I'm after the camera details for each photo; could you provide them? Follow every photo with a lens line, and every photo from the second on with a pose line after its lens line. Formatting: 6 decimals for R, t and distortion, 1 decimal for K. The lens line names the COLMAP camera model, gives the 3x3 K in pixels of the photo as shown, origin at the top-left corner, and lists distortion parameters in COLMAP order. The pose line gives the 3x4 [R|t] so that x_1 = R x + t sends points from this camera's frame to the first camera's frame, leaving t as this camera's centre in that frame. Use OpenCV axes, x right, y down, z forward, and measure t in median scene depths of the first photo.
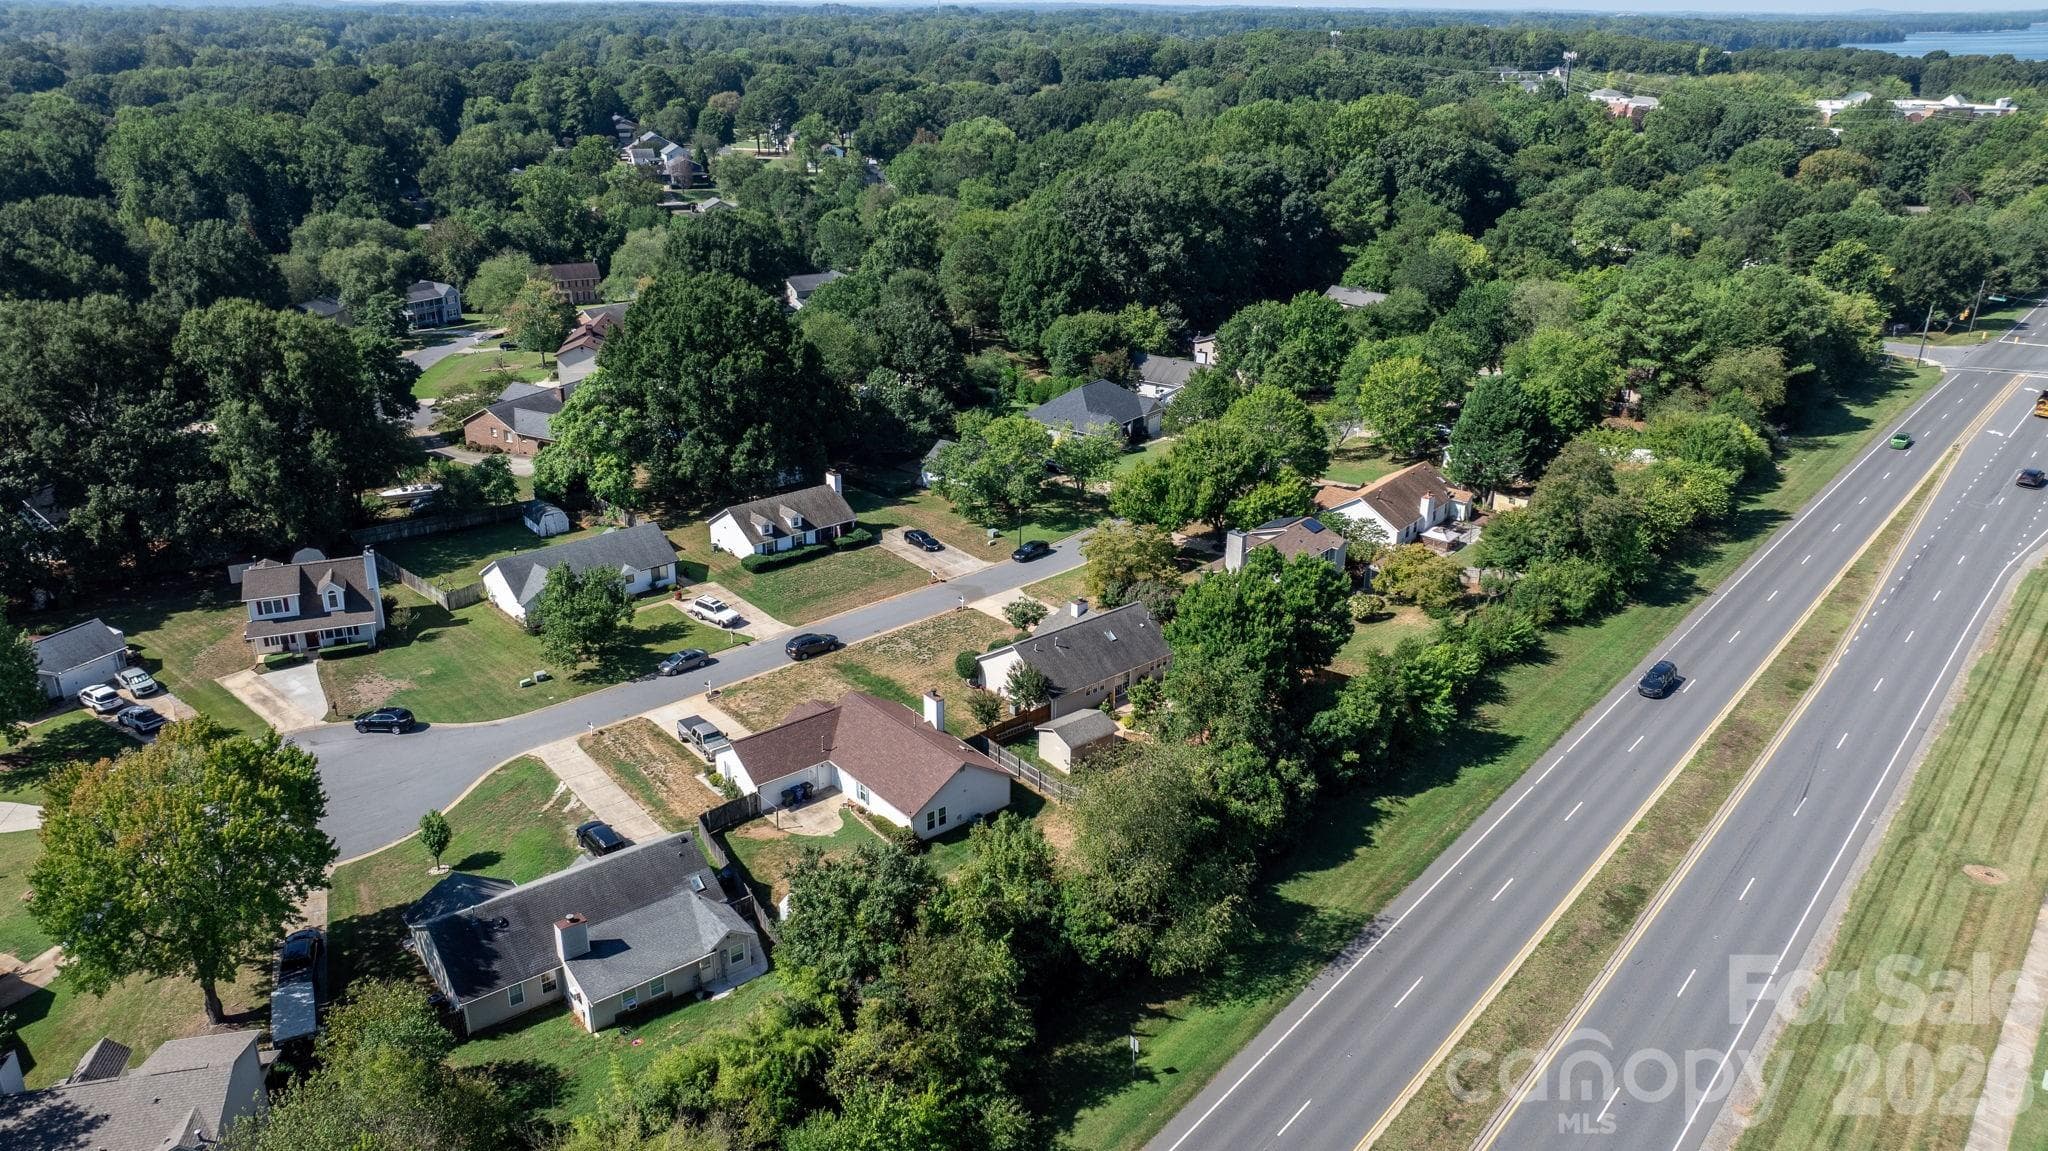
lens RADIAL K [[1434.6, 0, 1026.5], [0, 1434.6, 572.8], [0, 0, 1]] dist [-0.020177, 0.006627]
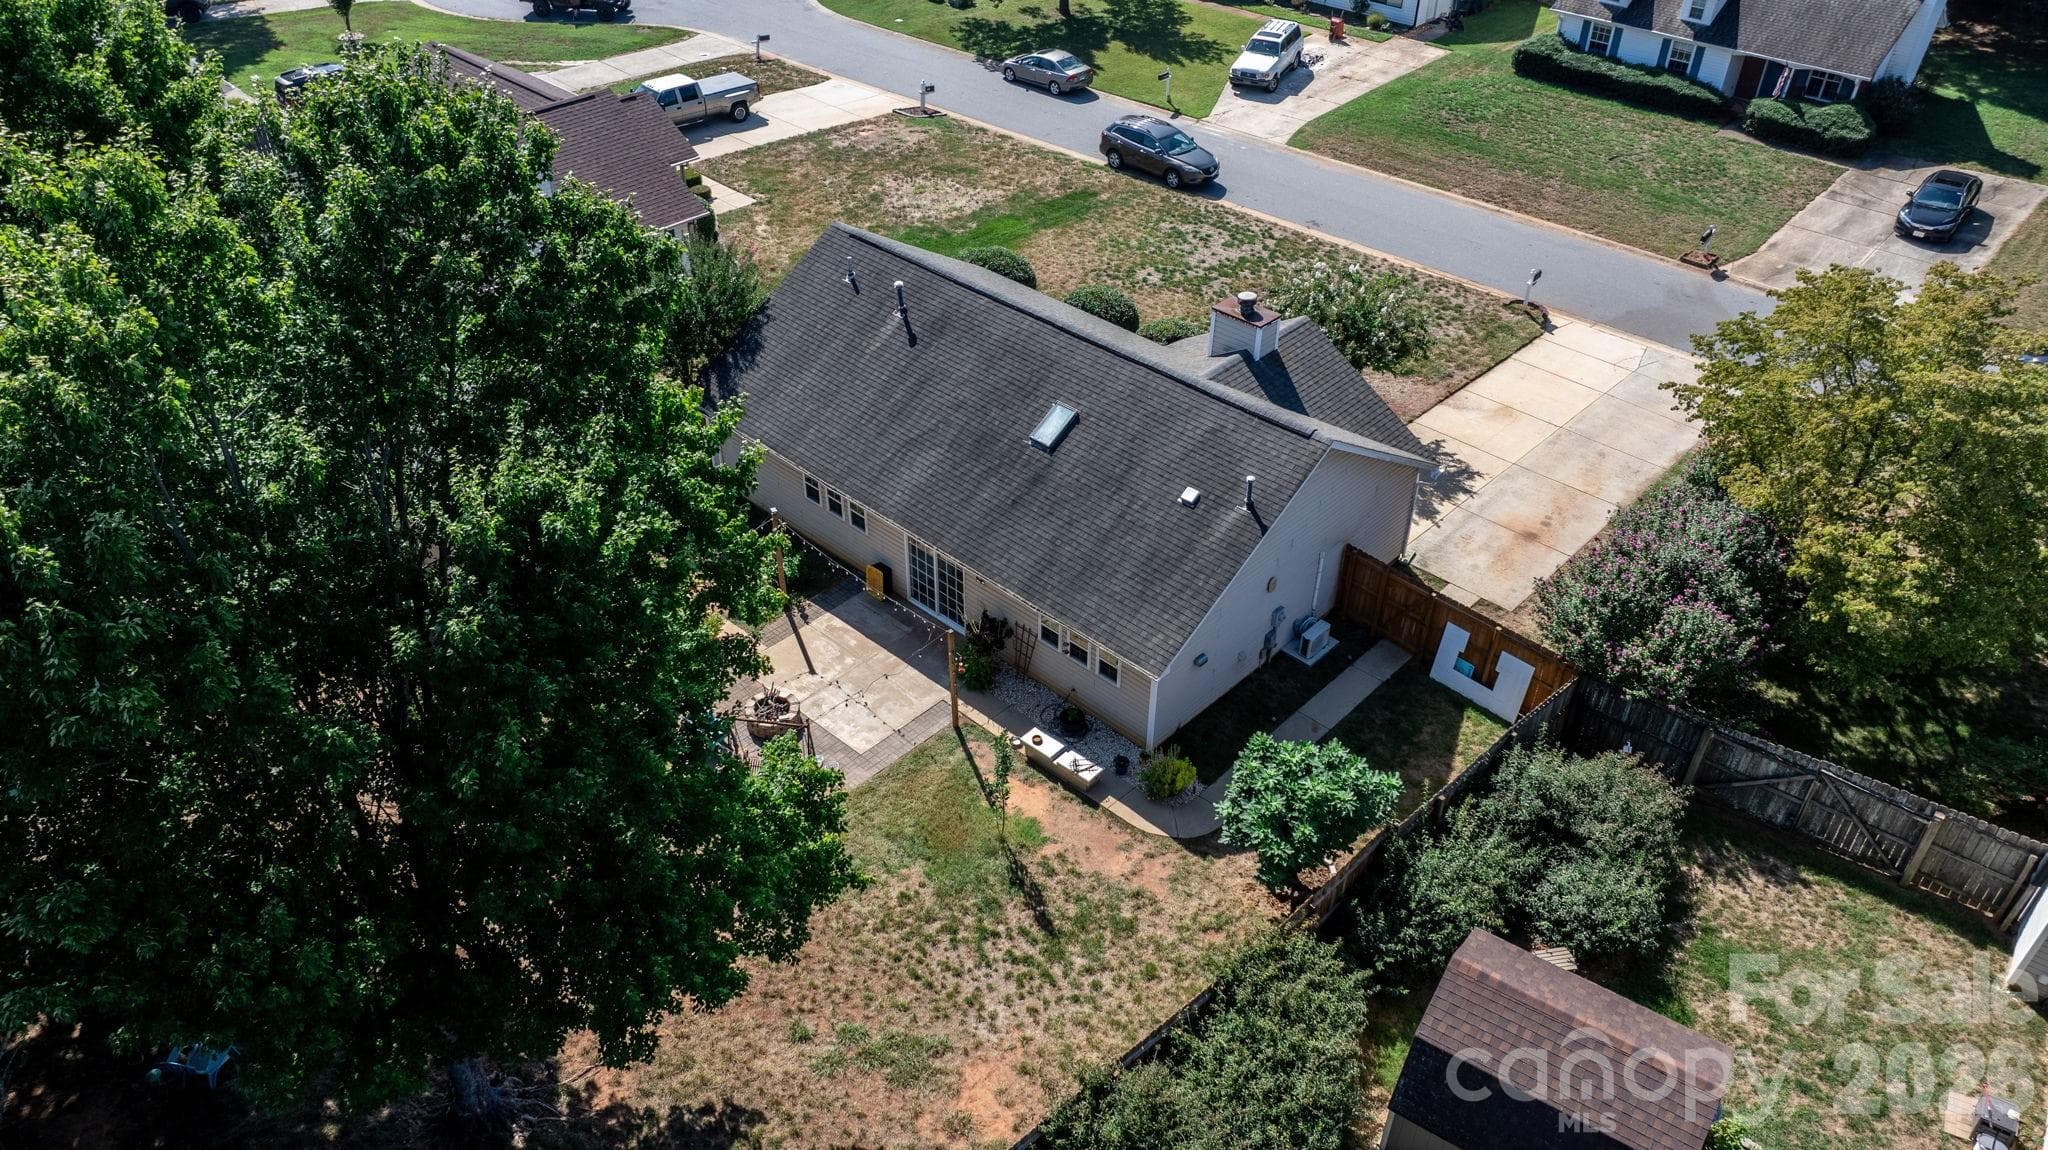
lens RADIAL K [[1434.6, 0, 1026.5], [0, 1434.6, 572.3], [0, 0, 1]] dist [-0.020177, 0.006627]
pose [[0.103830, 0.595369, -0.796715, 0.217891], [-0.373193, 0.765838, 0.523659, -0.052246], [0.921925, 0.242957, 0.301705, 0.748163]]
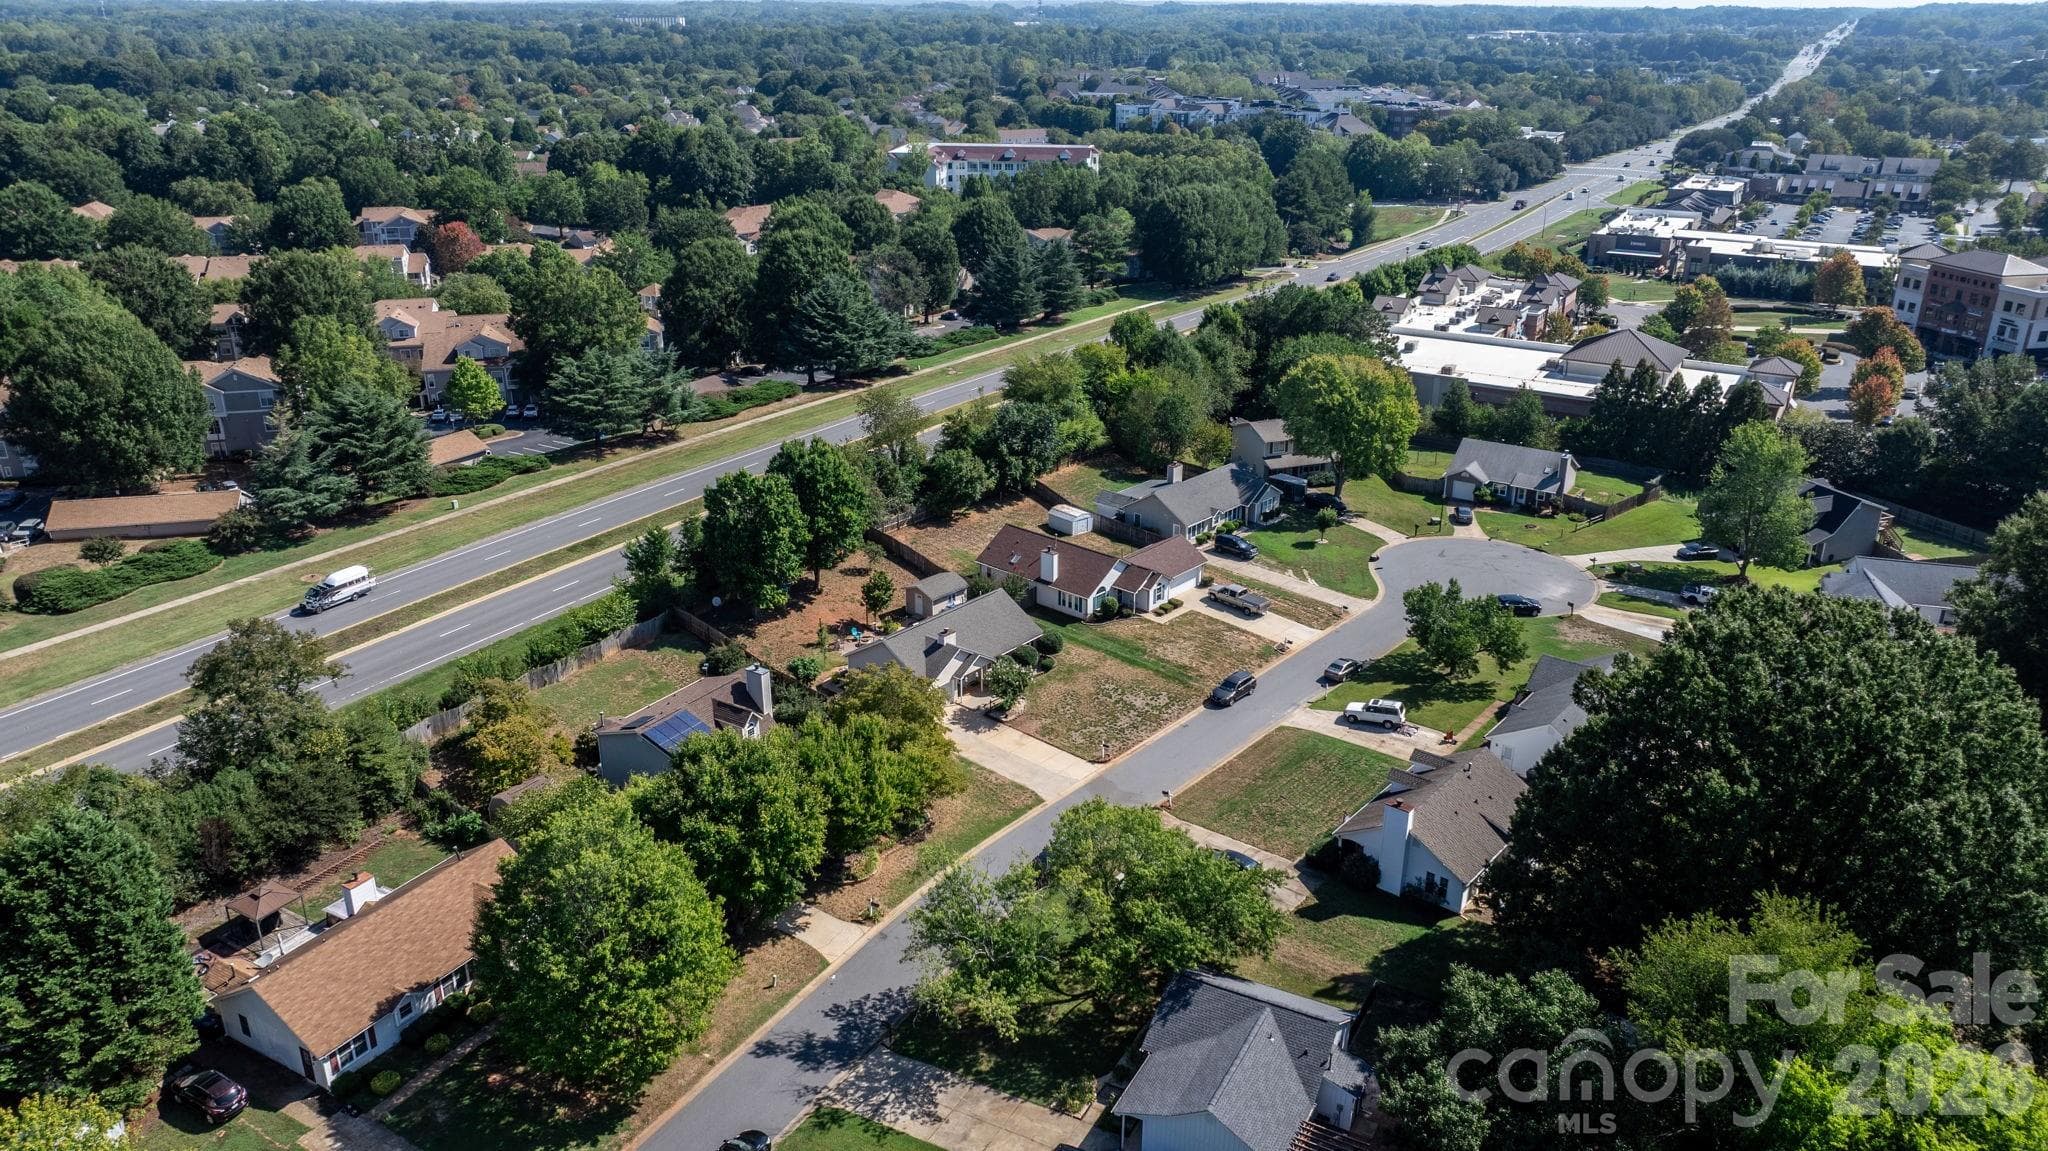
lens RADIAL K [[1434.6, 0, 1026.5], [0, 1434.6, 572.8], [0, 0, 1]] dist [-0.020177, 0.006627]
pose [[-0.987268, 0.045457, -0.152429, 0.106127], [-0.071722, 0.728133, 0.681674, -0.545953], [0.141975, 0.683927, -0.715602, 1.378038]]
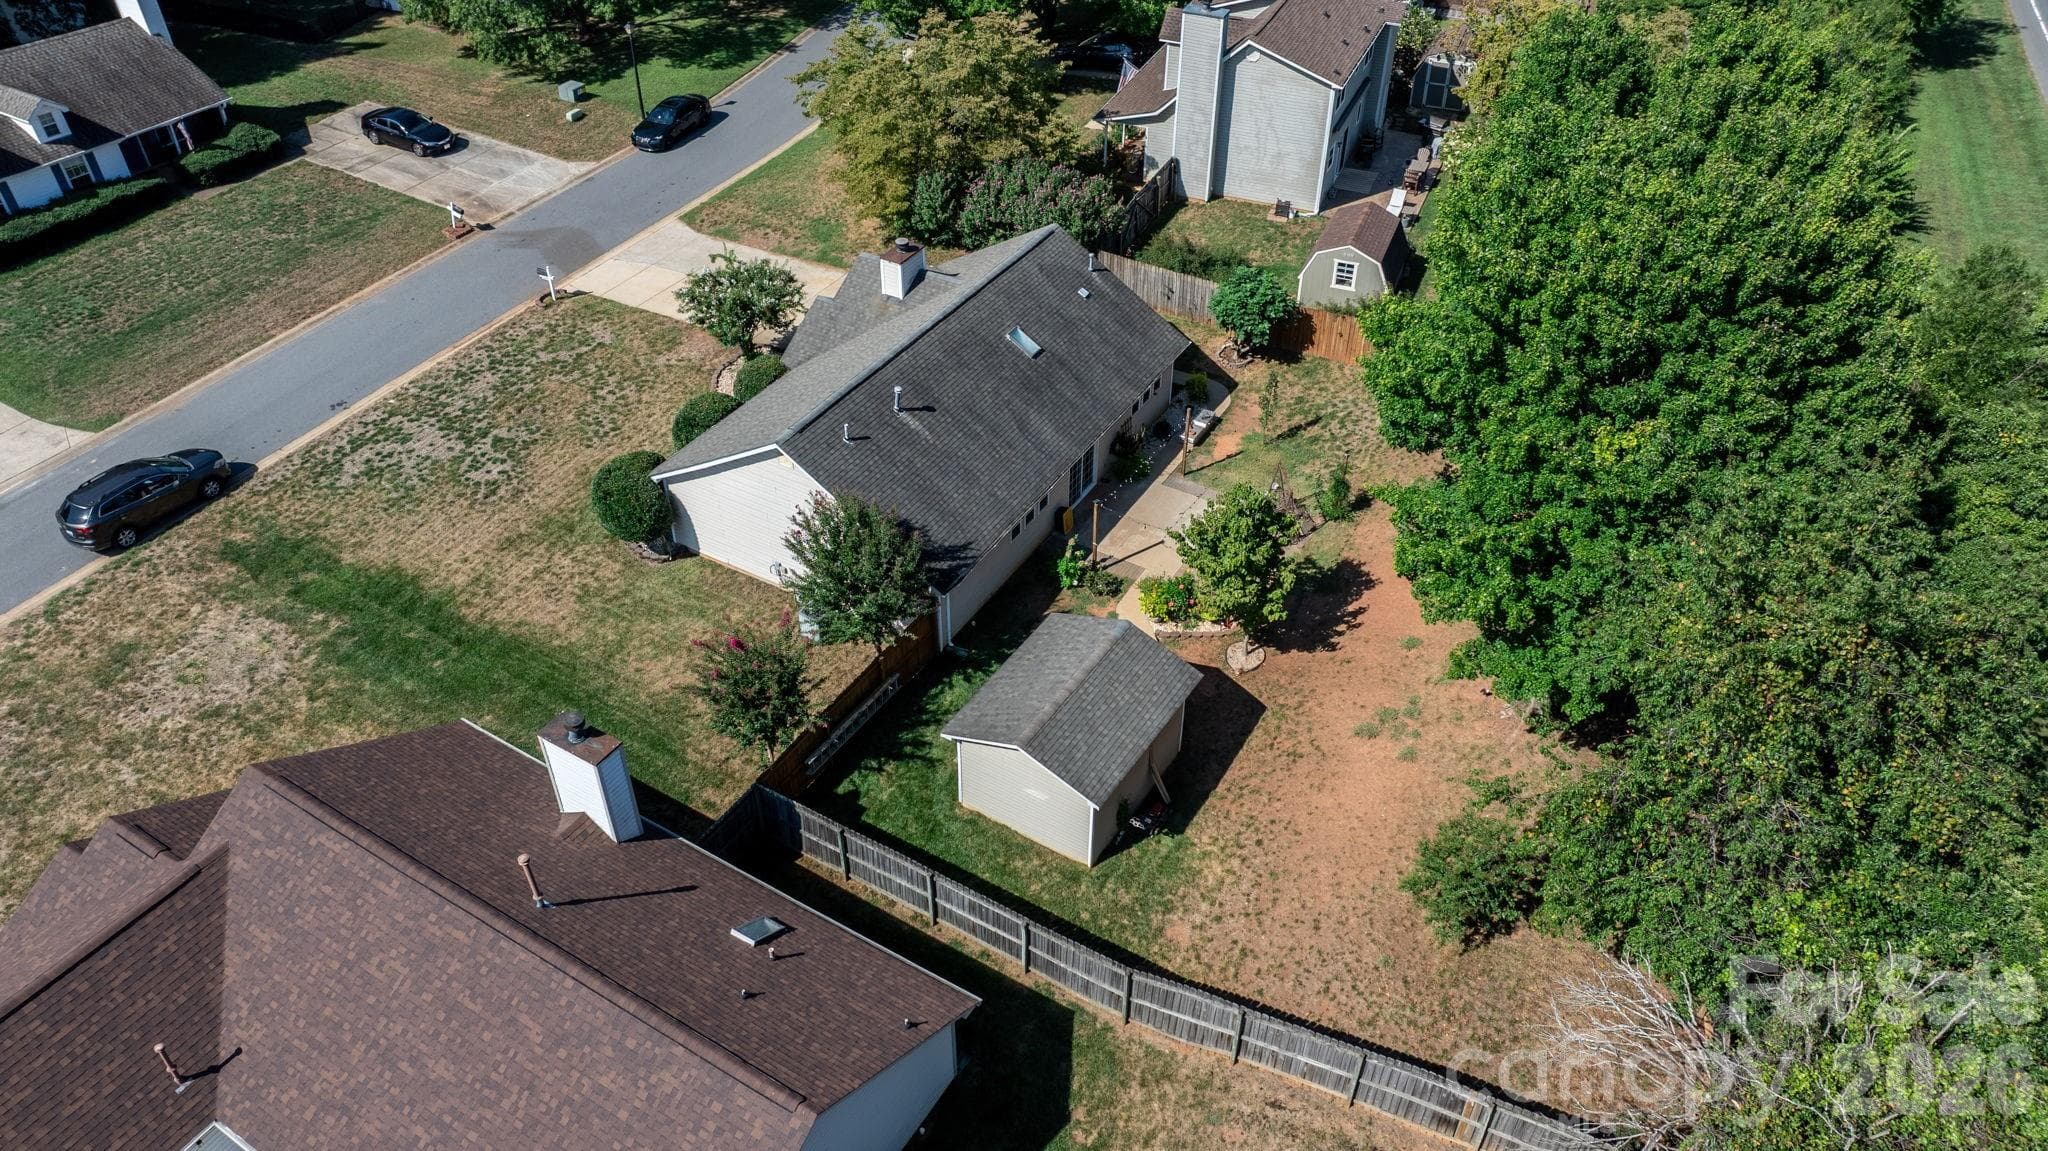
lens RADIAL K [[1434.6, 0, 1026.5], [0, 1434.6, 572.8], [0, 0, 1]] dist [-0.020177, 0.006627]
pose [[0.945040, -0.212274, 0.248675, -0.033090], [0.125678, 0.937991, 0.323077, -0.013773], [-0.301836, -0.274067, 0.913117, 0.534255]]
